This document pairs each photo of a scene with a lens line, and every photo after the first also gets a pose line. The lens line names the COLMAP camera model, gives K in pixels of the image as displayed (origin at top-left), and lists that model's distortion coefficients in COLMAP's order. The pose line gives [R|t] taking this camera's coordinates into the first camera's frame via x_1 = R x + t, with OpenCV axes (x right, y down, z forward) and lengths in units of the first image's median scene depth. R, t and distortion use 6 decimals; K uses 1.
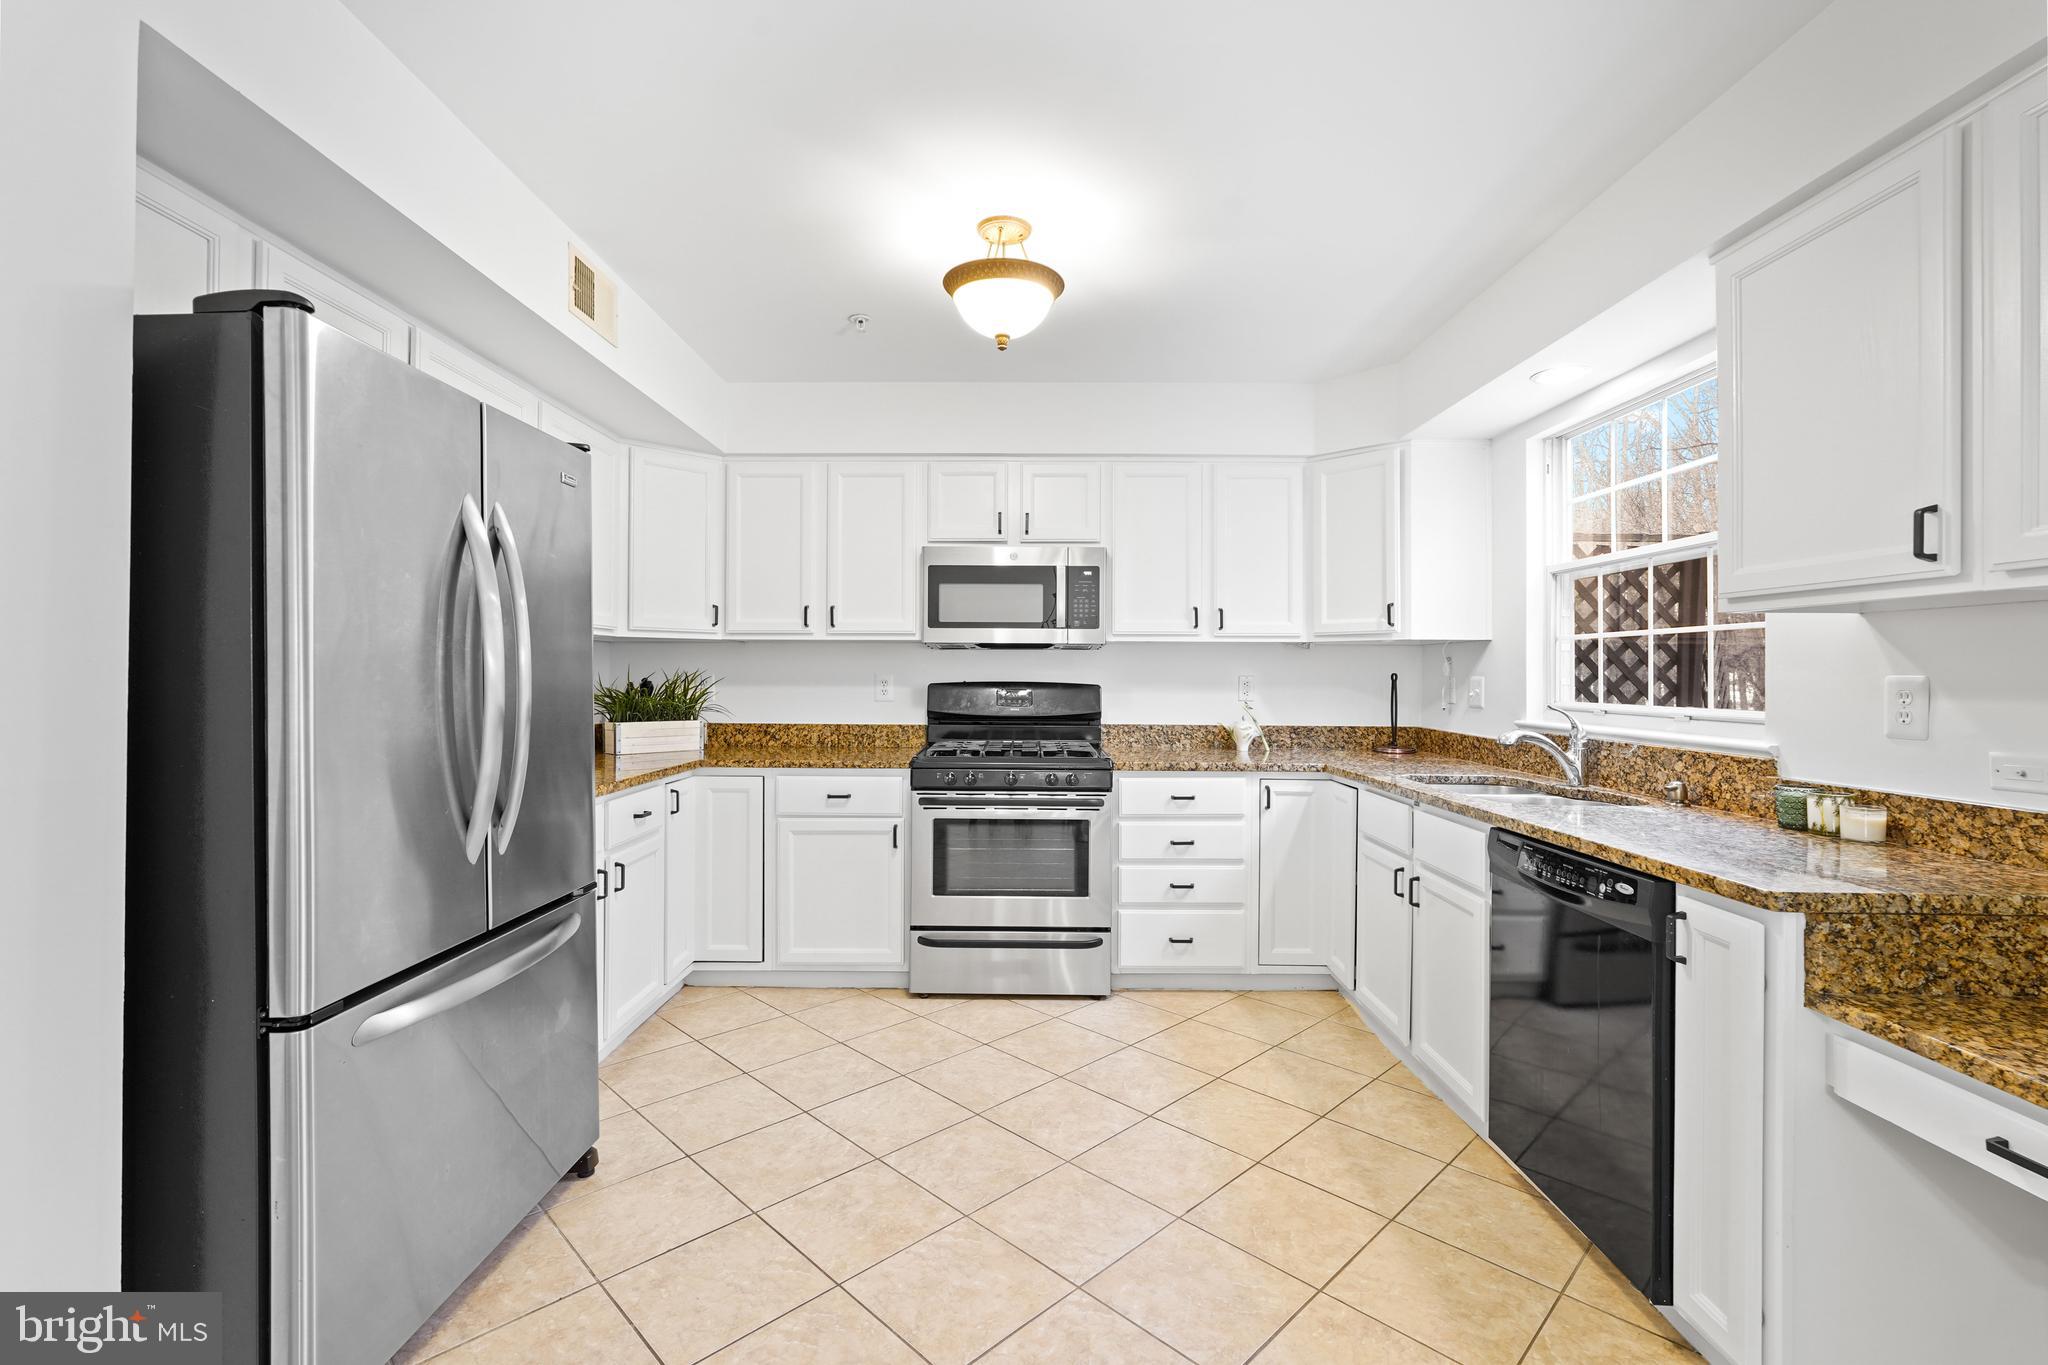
lens RADIAL K [[905.1, 0, 1023.1], [0, 905.1, 669.4], [0, 0, 1]] dist [-0.014983, 0.006145]
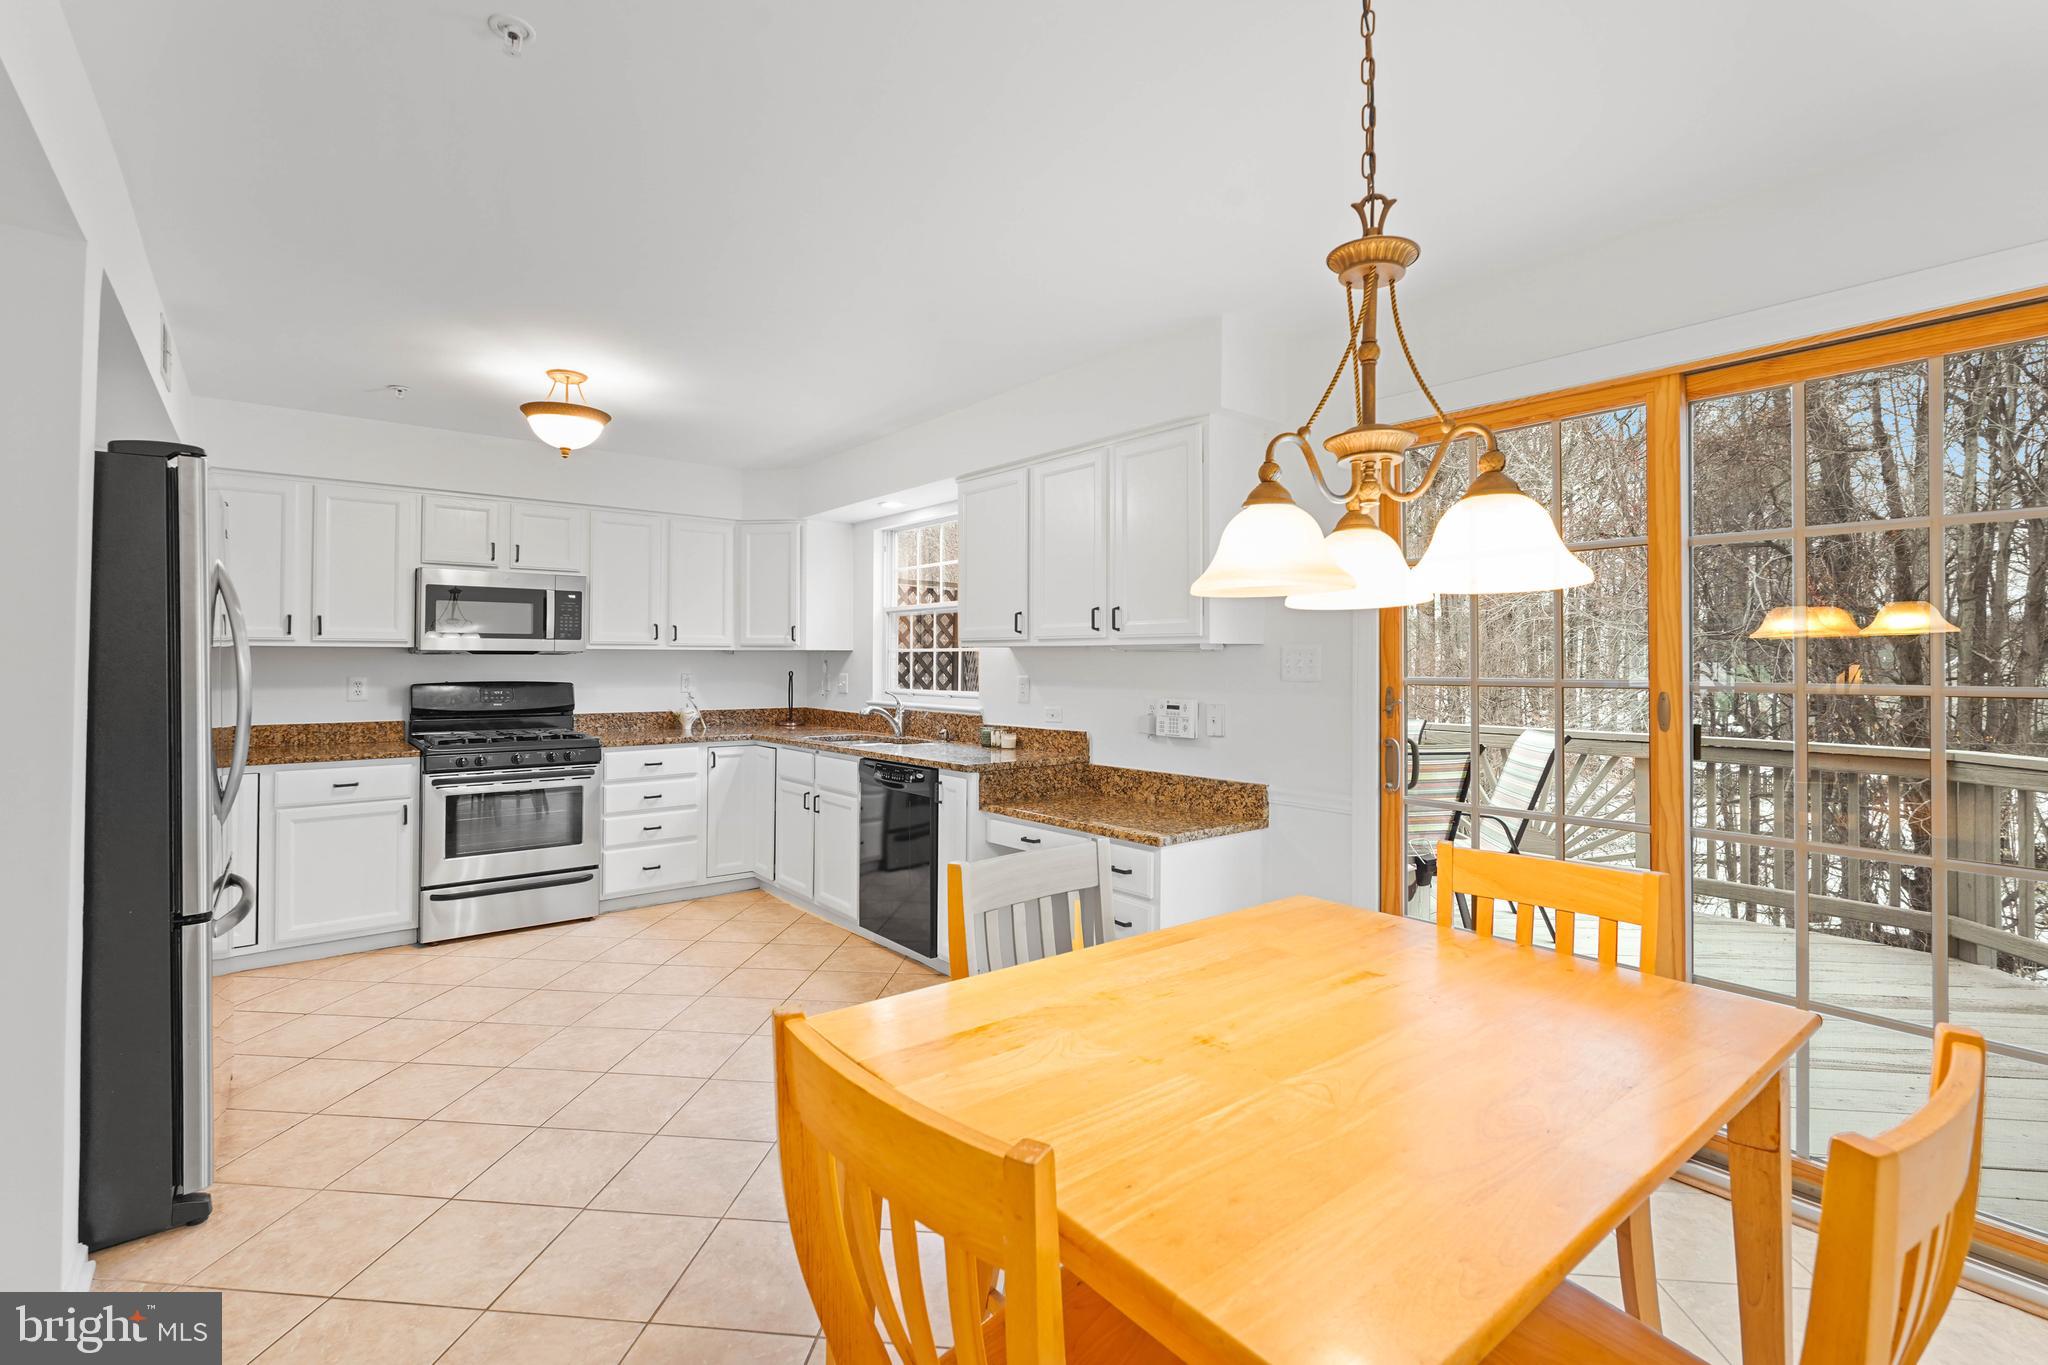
lens RADIAL K [[905.1, 0, 1016.5], [0, 905.1, 640.6], [0, 0, 1]] dist [-0.014983, 0.006145]
pose [[0.775250, 0.010778, 0.631562, -0.318365], [0.000102, 0.999852, -0.017188, -0.027409], [-0.631654, 0.013390, 0.775135, -0.504257]]
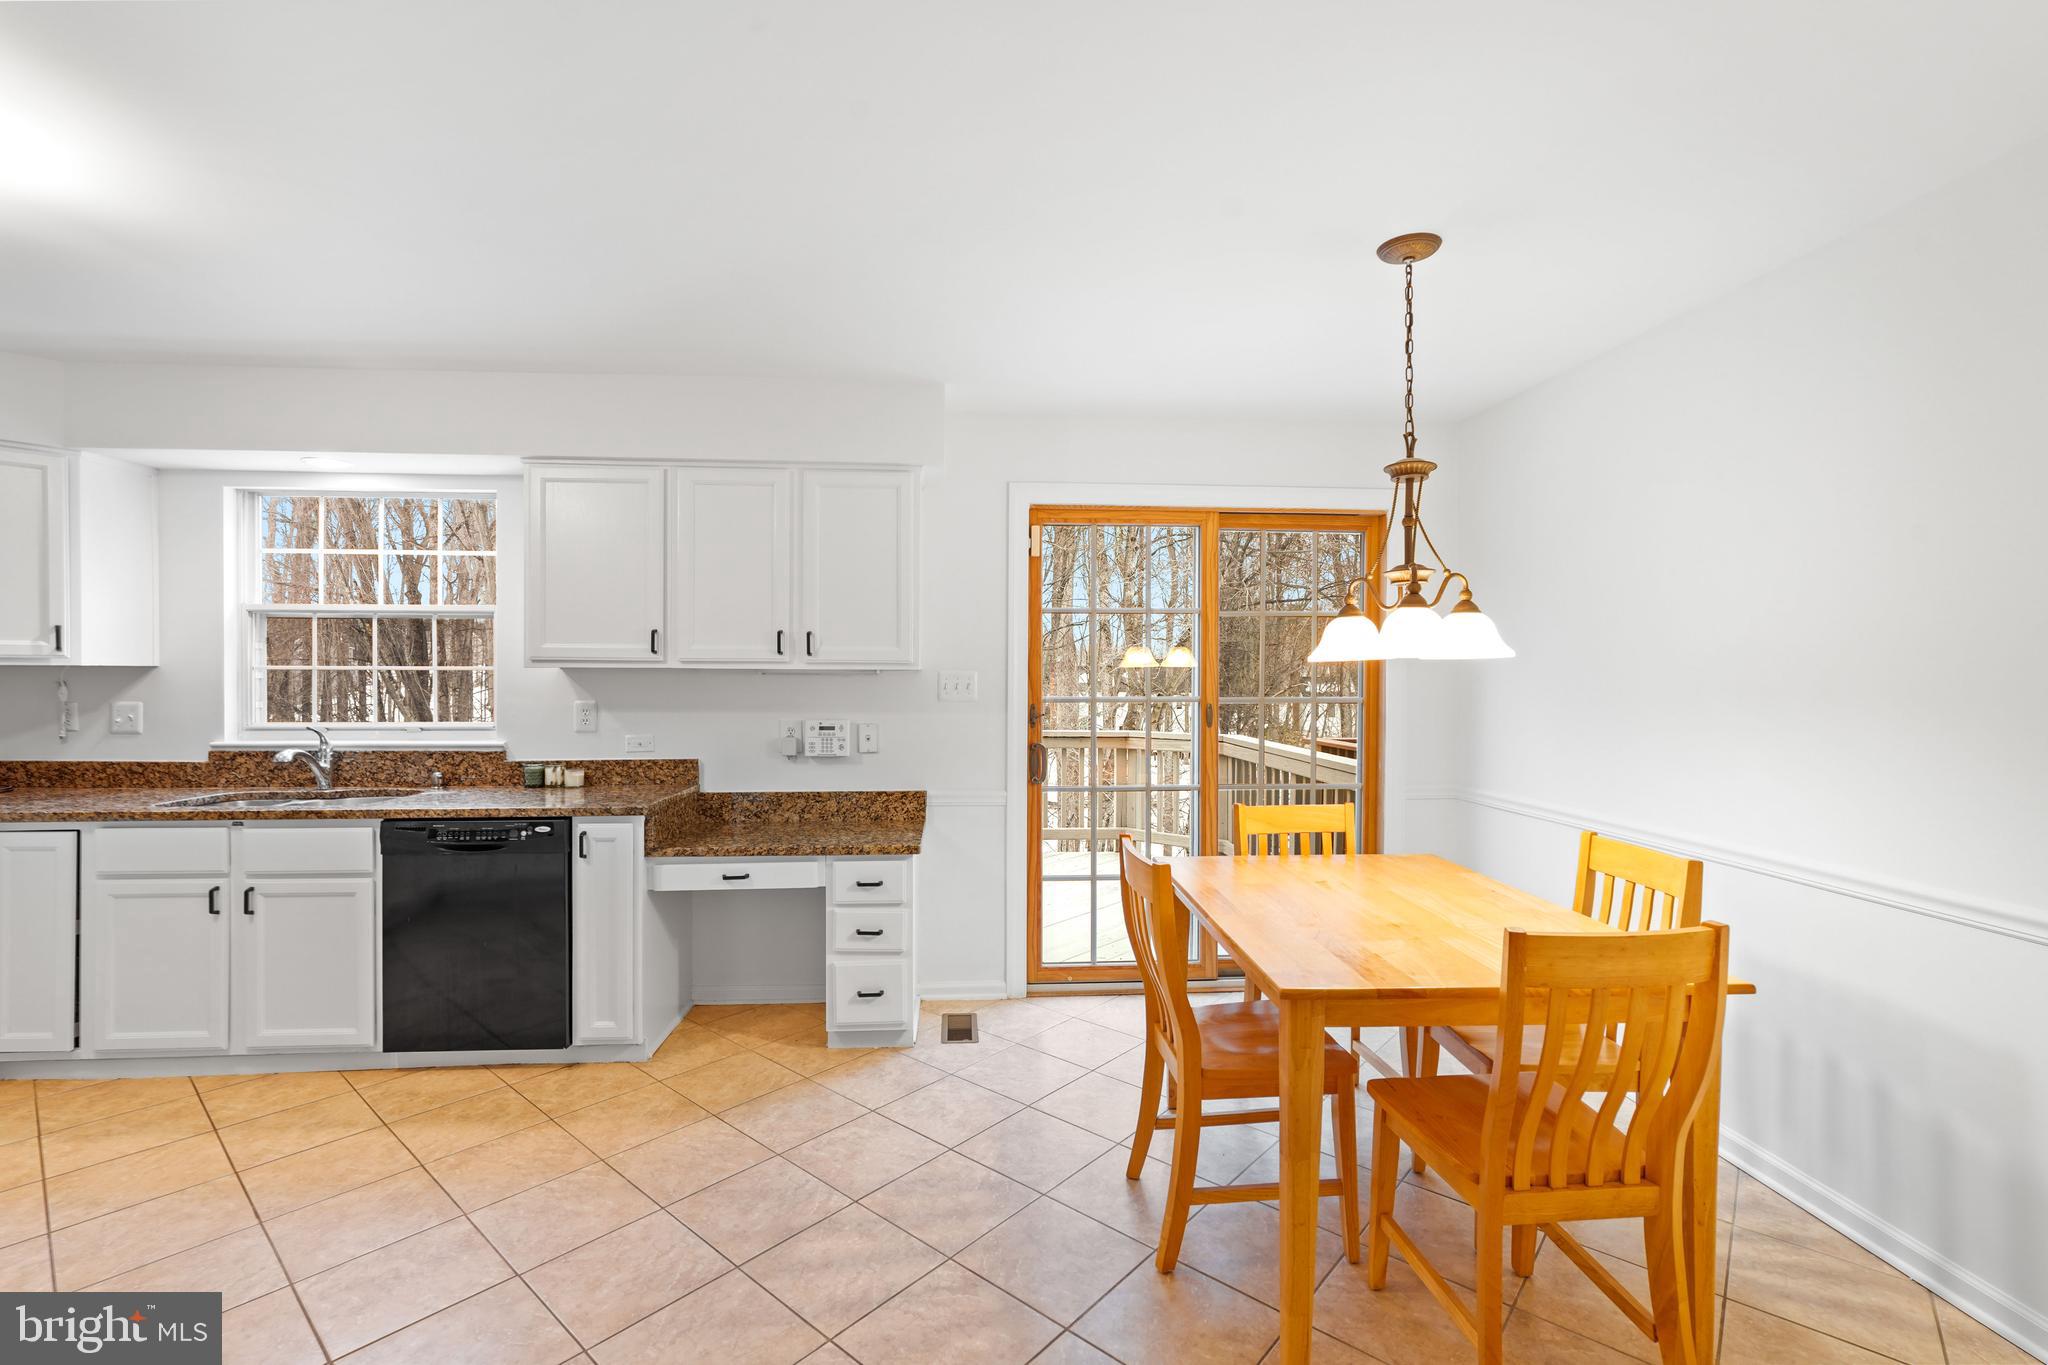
lens RADIAL K [[905.1, 0, 1007.8], [0, 905.1, 674.4], [0, 0, 1]] dist [-0.014983, 0.006145]
pose [[-0.064872, -0.009660, 0.997847, -0.670009], [-0.007766, 0.999928, 0.009175, -0.047835], [-0.997863, -0.007154, -0.064942, 0.124300]]
